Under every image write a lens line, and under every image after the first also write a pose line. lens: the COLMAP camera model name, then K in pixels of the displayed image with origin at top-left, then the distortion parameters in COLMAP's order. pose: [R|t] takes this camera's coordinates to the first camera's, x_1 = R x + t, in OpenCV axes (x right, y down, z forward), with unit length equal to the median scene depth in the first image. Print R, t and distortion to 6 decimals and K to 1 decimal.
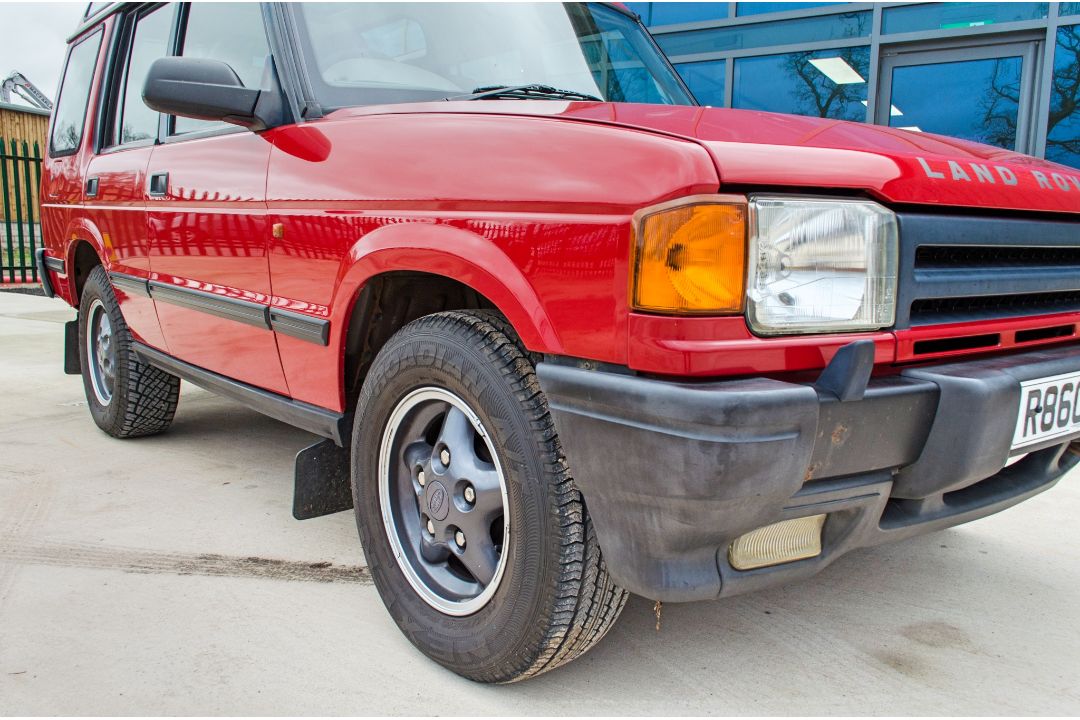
lens RADIAL K [[888.0, 0, 546.9], [0, 888.0, 359.9], [0, 0, 1]] dist [0.024672, 0.004267]
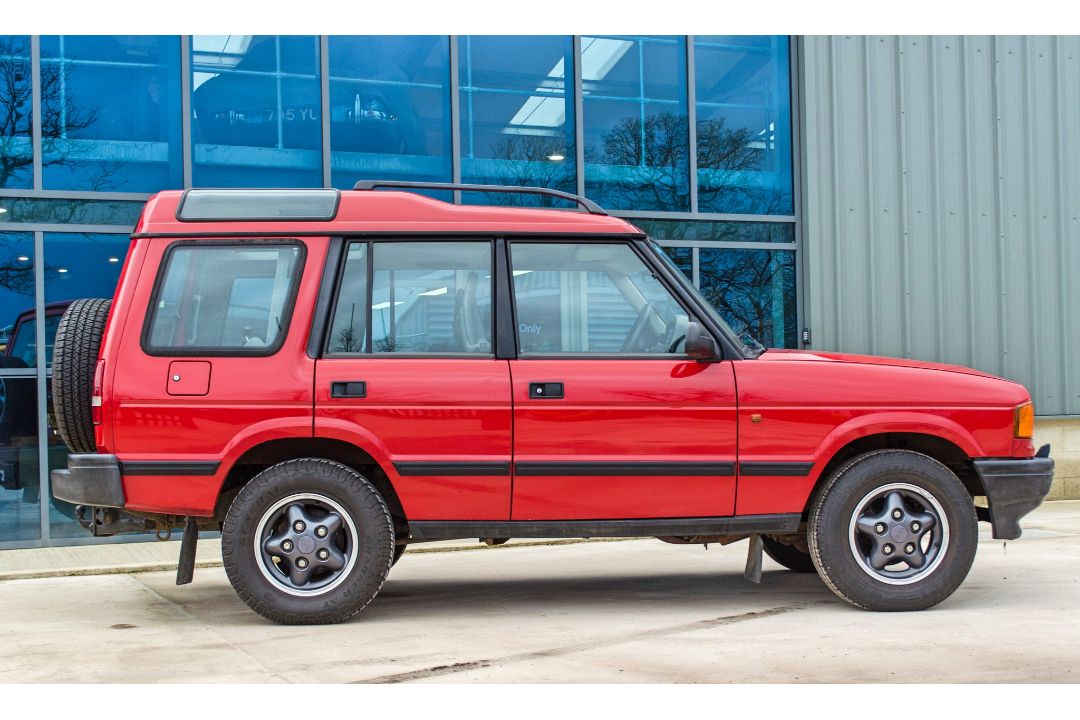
lens RADIAL K [[1507.3, 0, 548.7], [0, 1507.3, 369.9], [0, 0, 1]] dist [-0.000406, 0.000000]
pose [[0.604551, -0.008496, 0.796521, -4.150843], [0.134781, 0.986616, -0.091774, -0.022012], [-0.785081, 0.162838, 0.597604, -0.725053]]
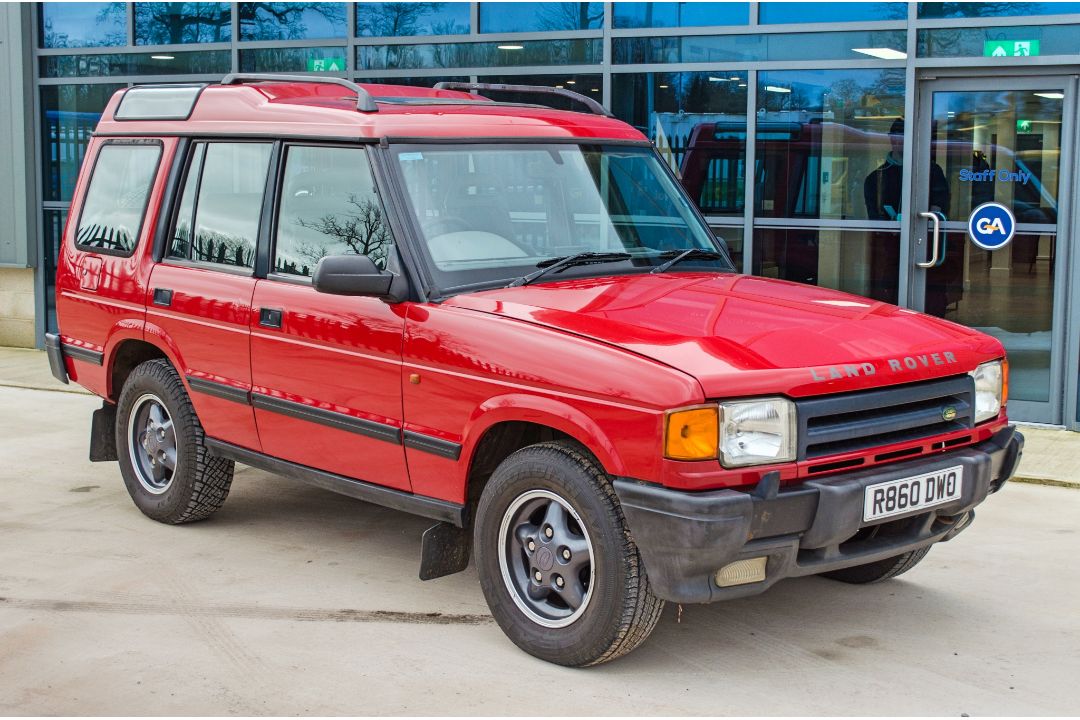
lens RADIAL K [[1608.7, 0, 555.1], [0, 1608.7, 326.4], [0, 0, 1]] dist [-0.004913, 0.000000]
pose [[0.998585, -0.011360, 0.051943, -0.287066], [0.012726, 0.999580, -0.026039, -0.219679], [-0.051626, 0.026663, 0.998311, -2.244370]]
